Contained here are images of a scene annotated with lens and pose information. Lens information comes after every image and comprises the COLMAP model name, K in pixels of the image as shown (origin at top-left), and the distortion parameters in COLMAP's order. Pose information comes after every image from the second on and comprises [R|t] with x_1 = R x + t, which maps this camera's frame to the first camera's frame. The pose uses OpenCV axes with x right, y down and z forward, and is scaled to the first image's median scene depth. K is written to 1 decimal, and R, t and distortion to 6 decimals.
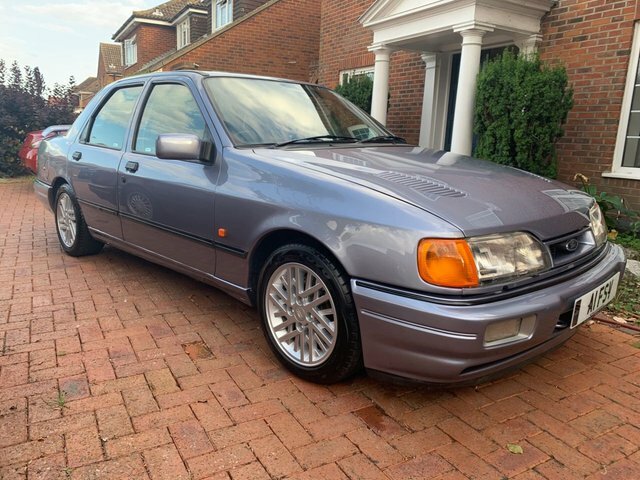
lens RADIAL K [[486.8, 0, 314.0], [0, 486.8, 237.7], [0, 0, 1]] dist [0.010768, -0.006527]
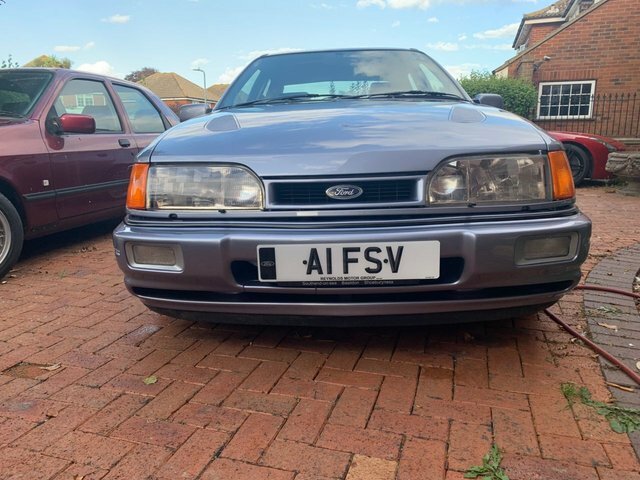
lens RADIAL K [[498.6, 0, 318.9], [0, 498.6, 223.2], [0, 0, 1]] dist [0.007077, 0.001157]
pose [[0.679416, 0.075973, -0.729810, 1.071069], [-0.116522, 0.993175, -0.005087, 0.072105], [0.724443, 0.088495, 0.683631, 0.430174]]
